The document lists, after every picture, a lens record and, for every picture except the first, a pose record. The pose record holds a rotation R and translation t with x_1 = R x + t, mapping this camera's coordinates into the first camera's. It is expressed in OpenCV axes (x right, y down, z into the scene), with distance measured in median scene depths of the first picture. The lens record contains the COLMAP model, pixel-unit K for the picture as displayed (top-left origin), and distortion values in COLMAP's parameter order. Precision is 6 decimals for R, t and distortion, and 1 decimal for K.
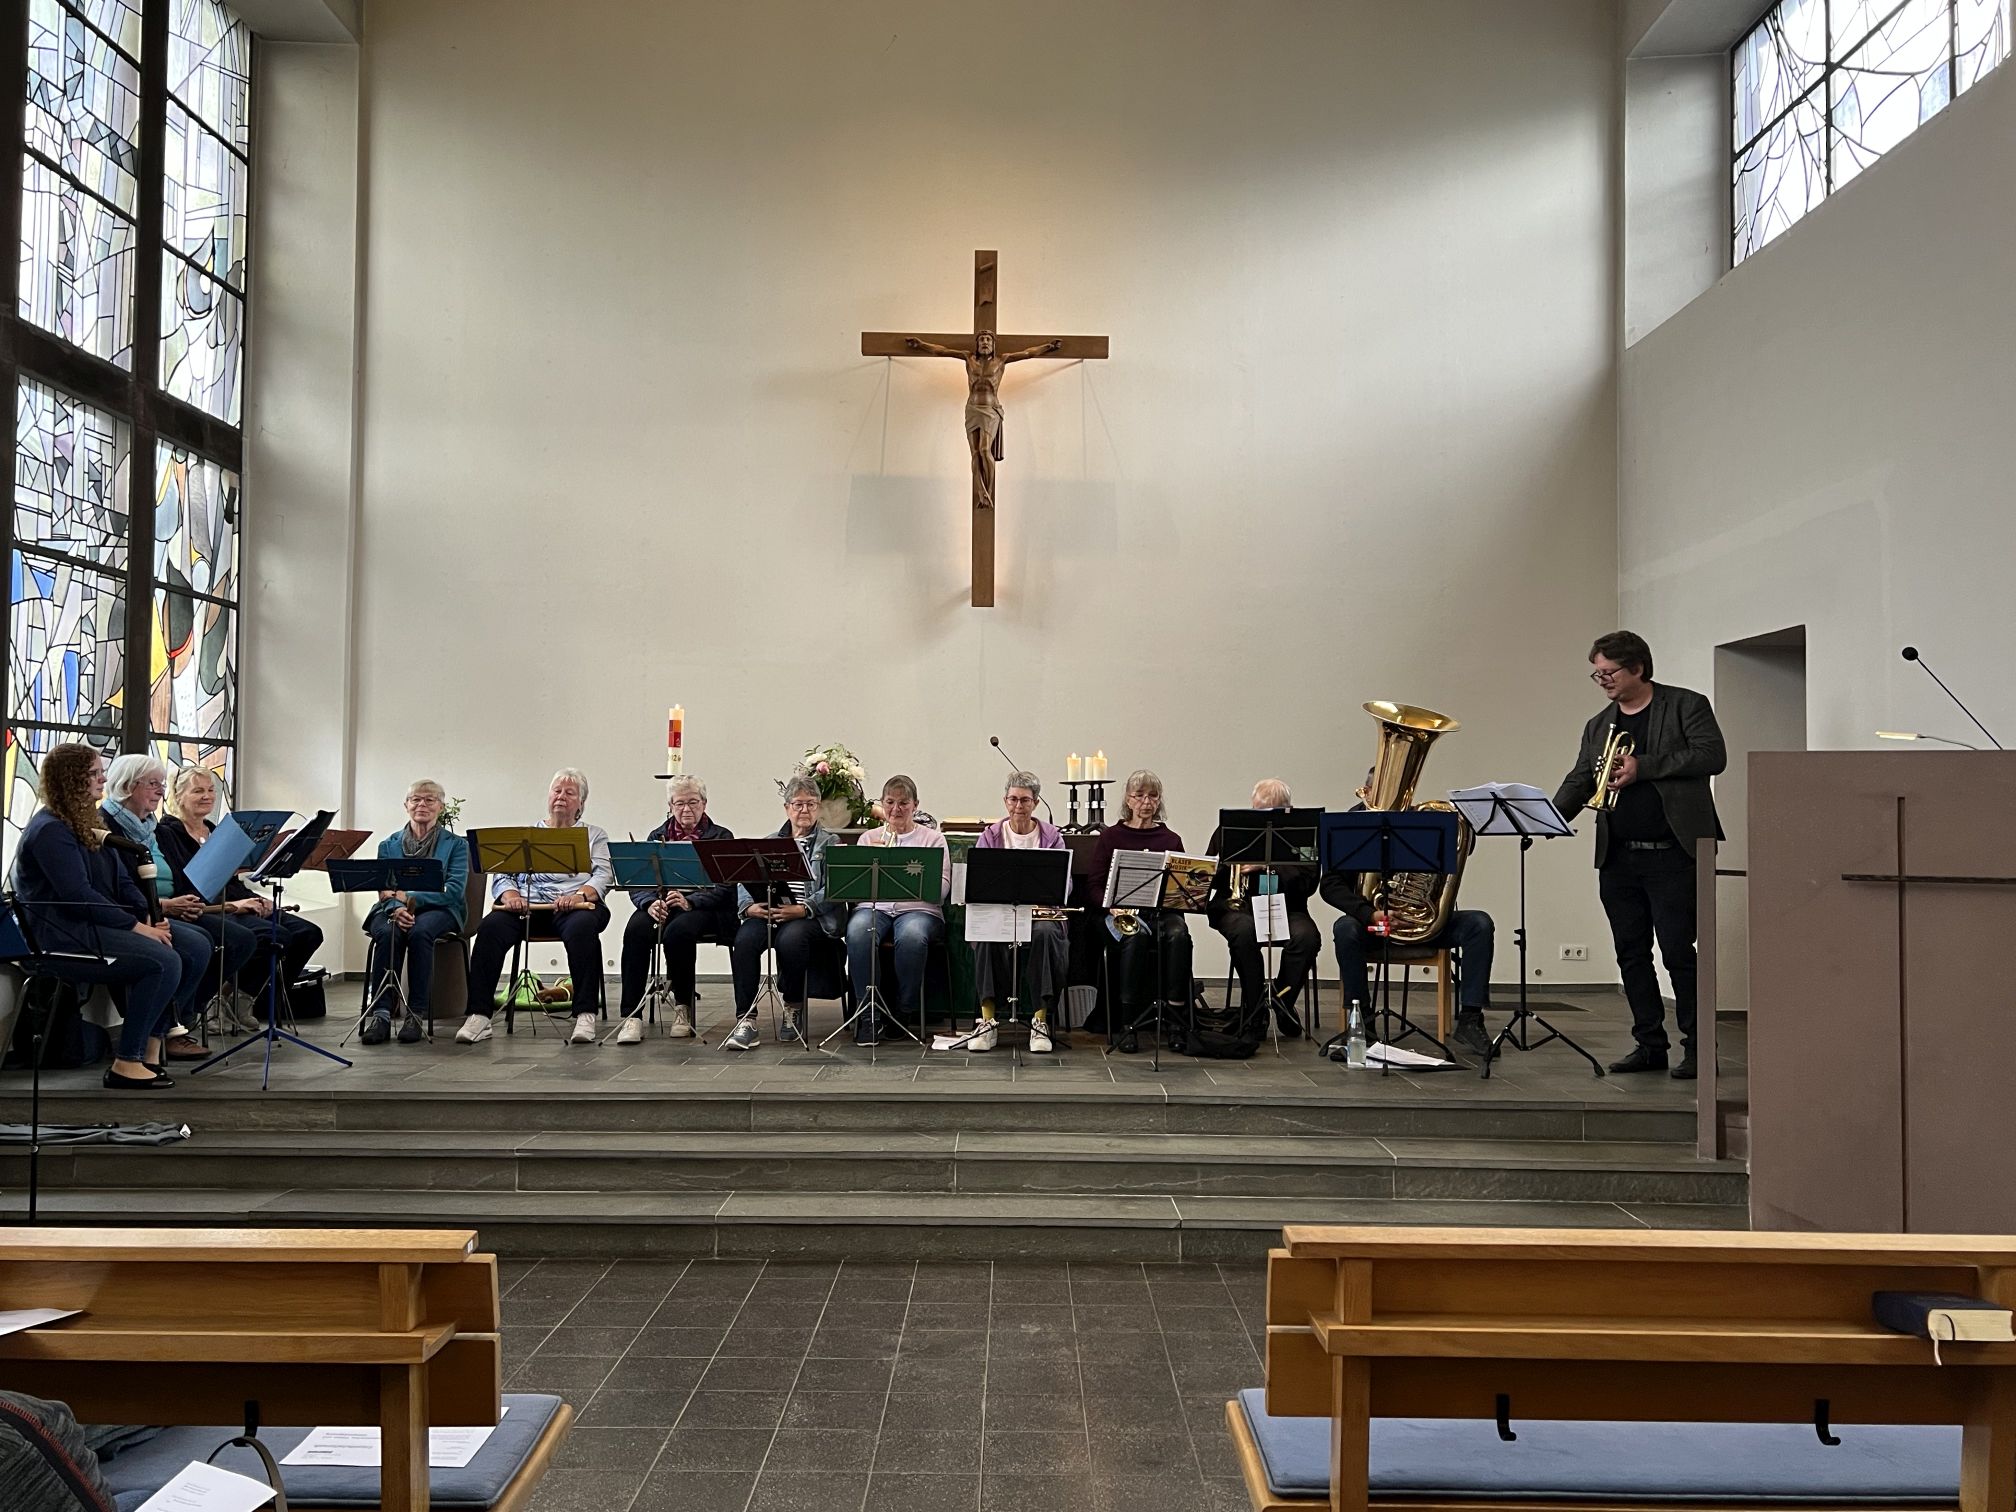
lens RADIAL K [[1562.1, 0, 1008.0], [0, 1562.1, 765.1], [0, 0, 1]] dist [0.042090, -0.051590]
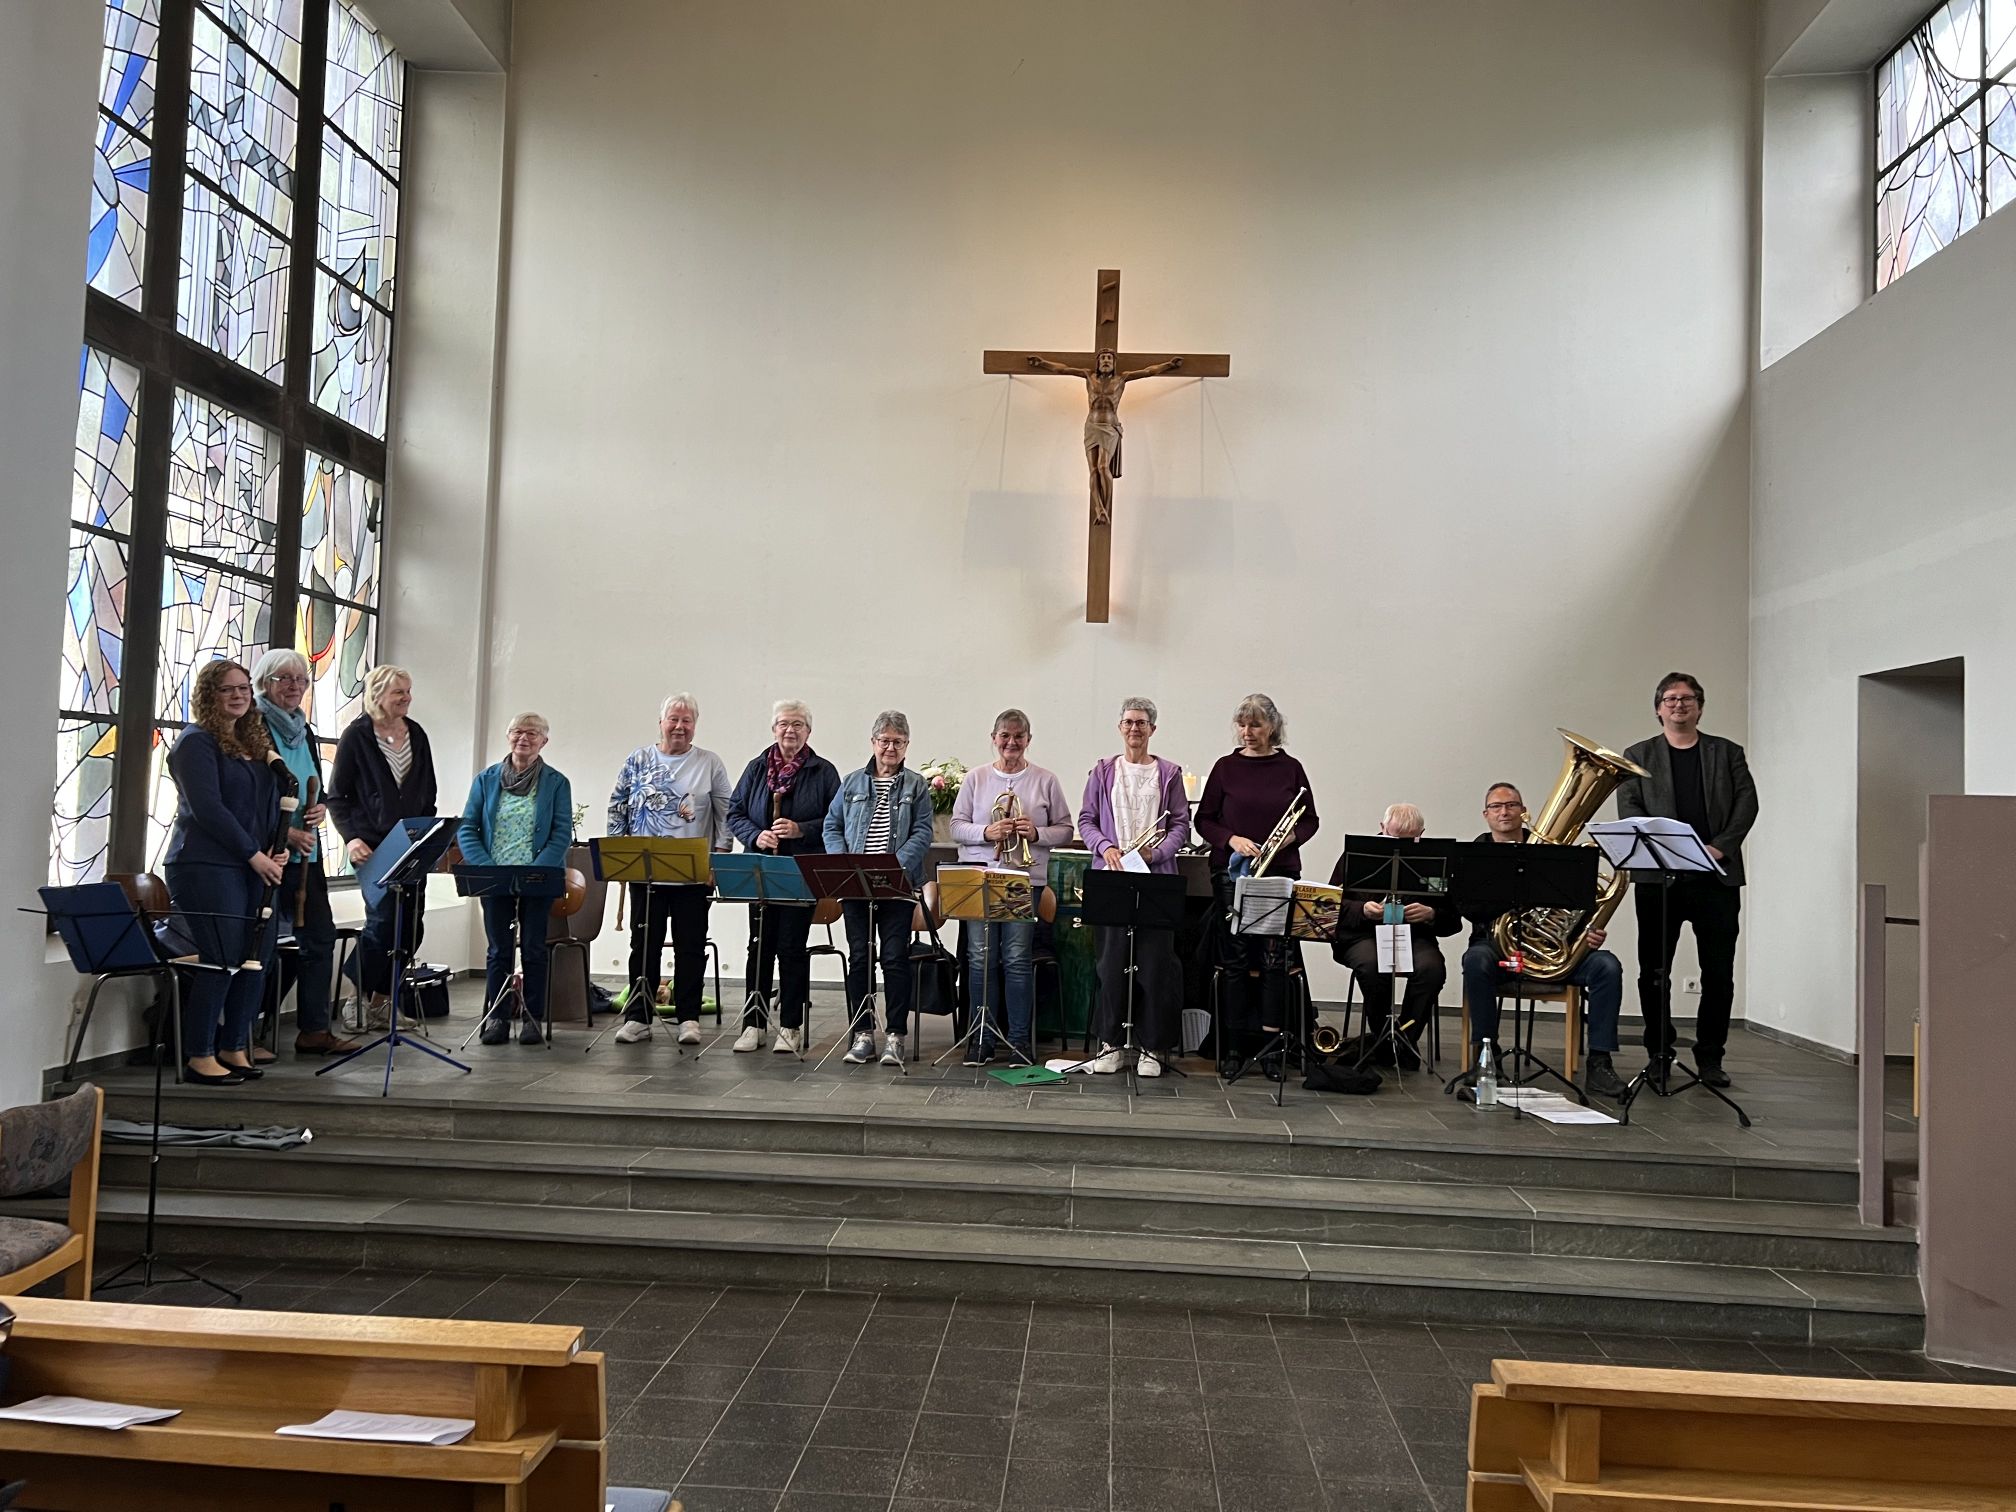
lens RADIAL K [[1505.1, 0, 1014.0], [0, 1505.1, 748.7], [0, 0, 1]] dist [0.040432, -0.052039]
pose [[0.997997, 0.019860, -0.060070, -0.014055], [-0.020721, 0.999691, -0.013746, -0.008387], [0.059779, 0.014963, 0.998100, 0.043671]]
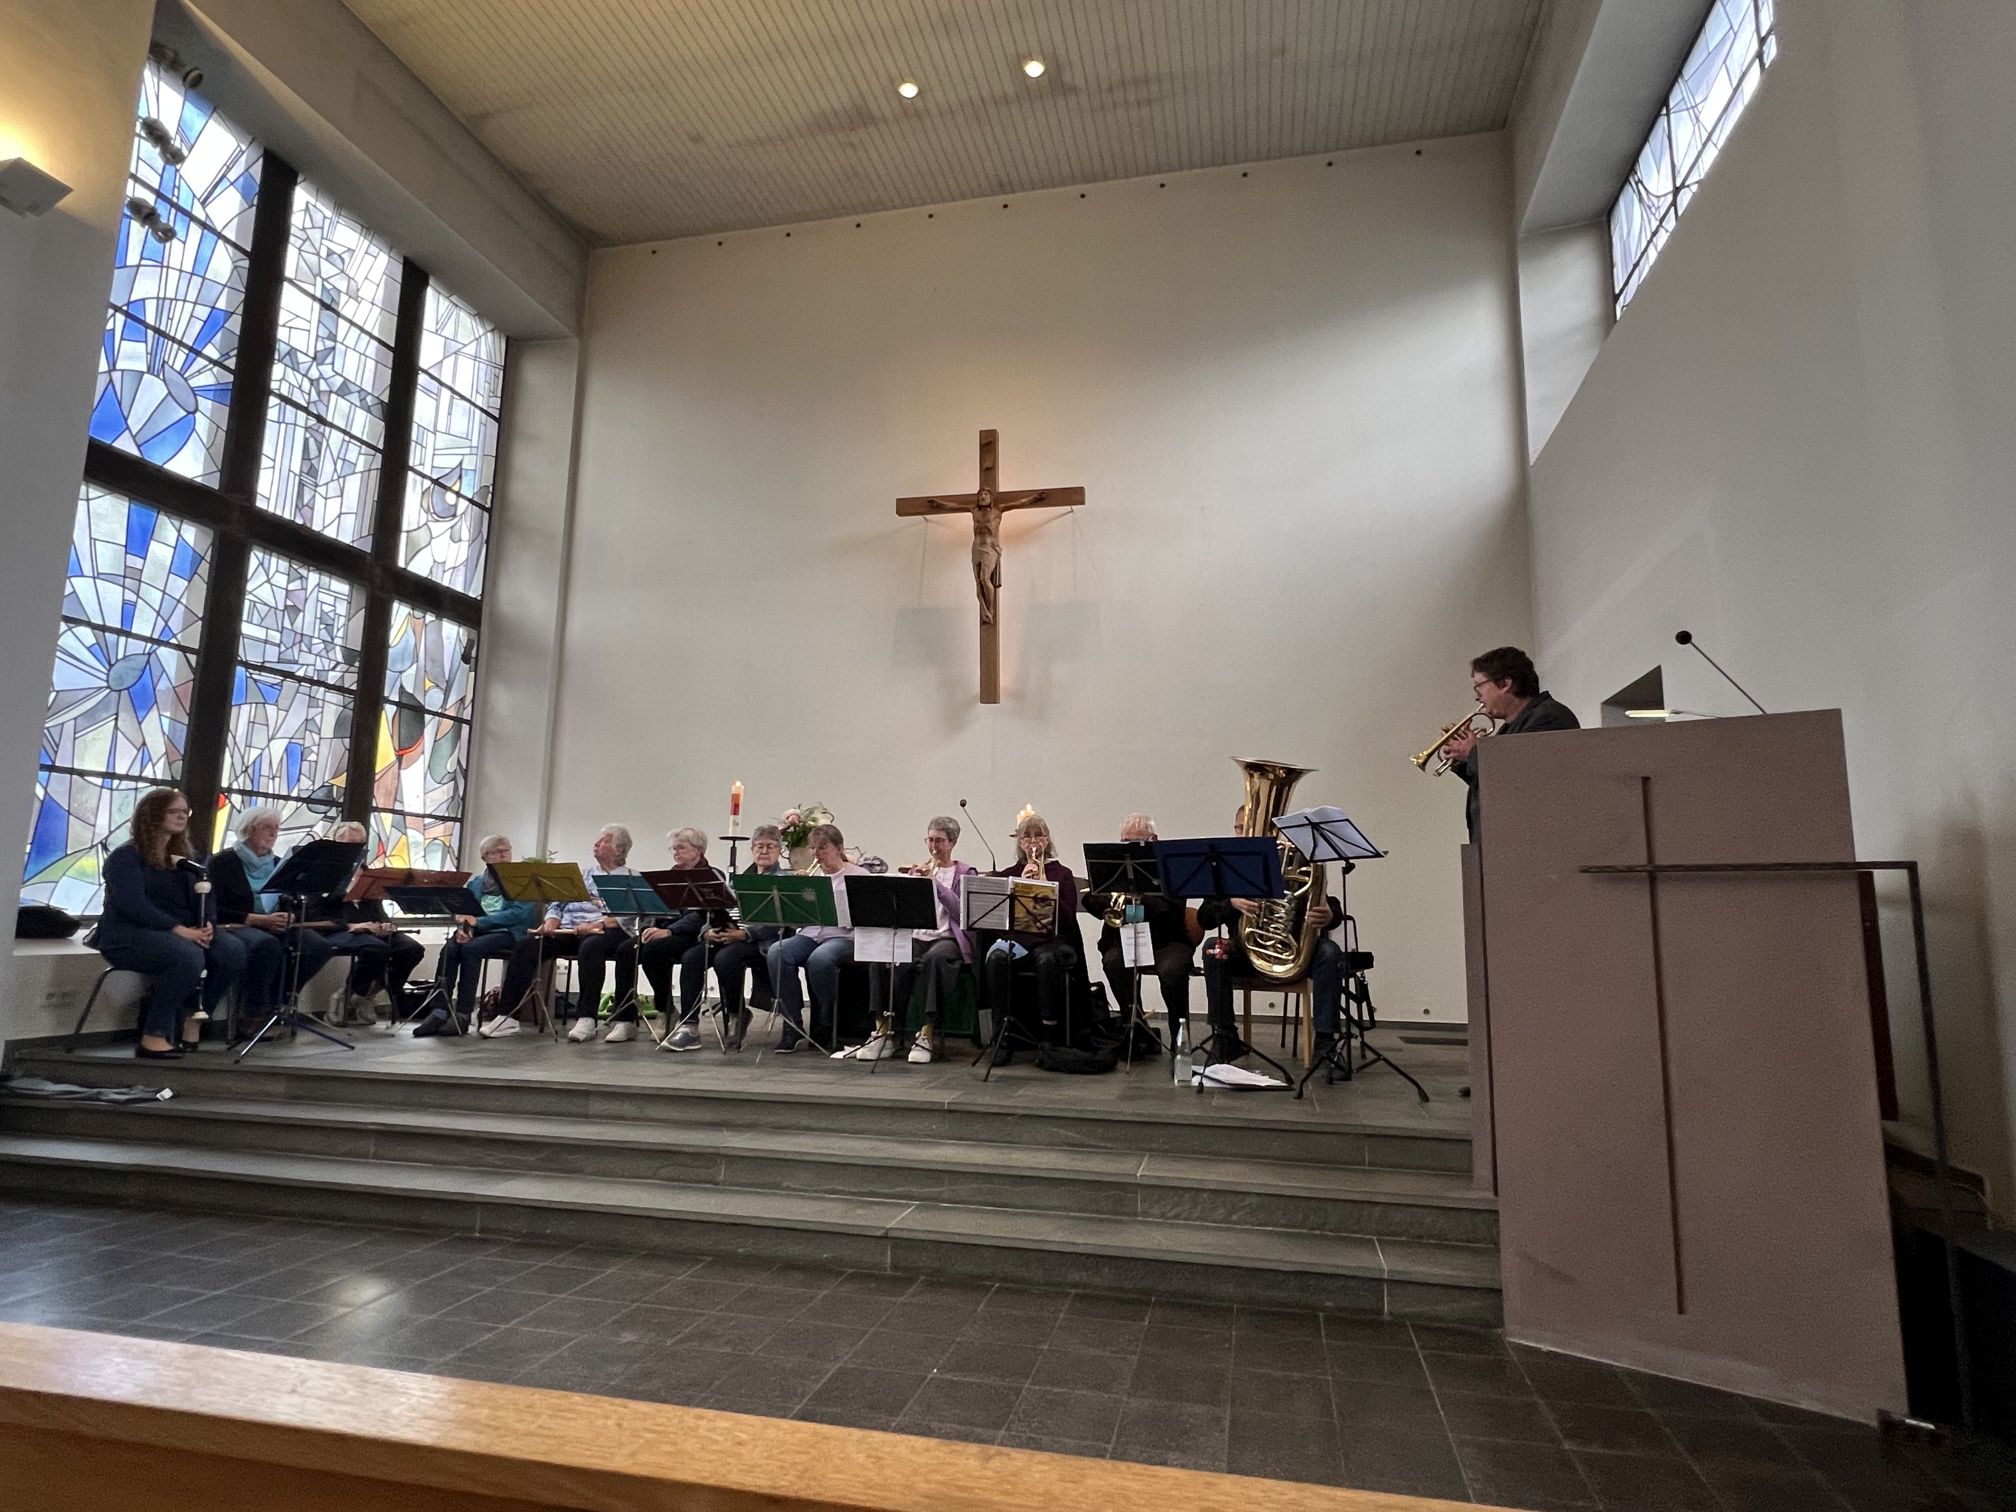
lens RADIAL K [[1081.9, 0, 995.0], [0, 1081.9, 756.1], [0, 0, 1]] dist [-0.011552, 0.003055]
pose [[0.978023, -0.023808, -0.207135, 0.223053], [0.000199, 0.993565, -0.113262, 0.050643], [0.208499, 0.110732, 0.971734, 0.224873]]
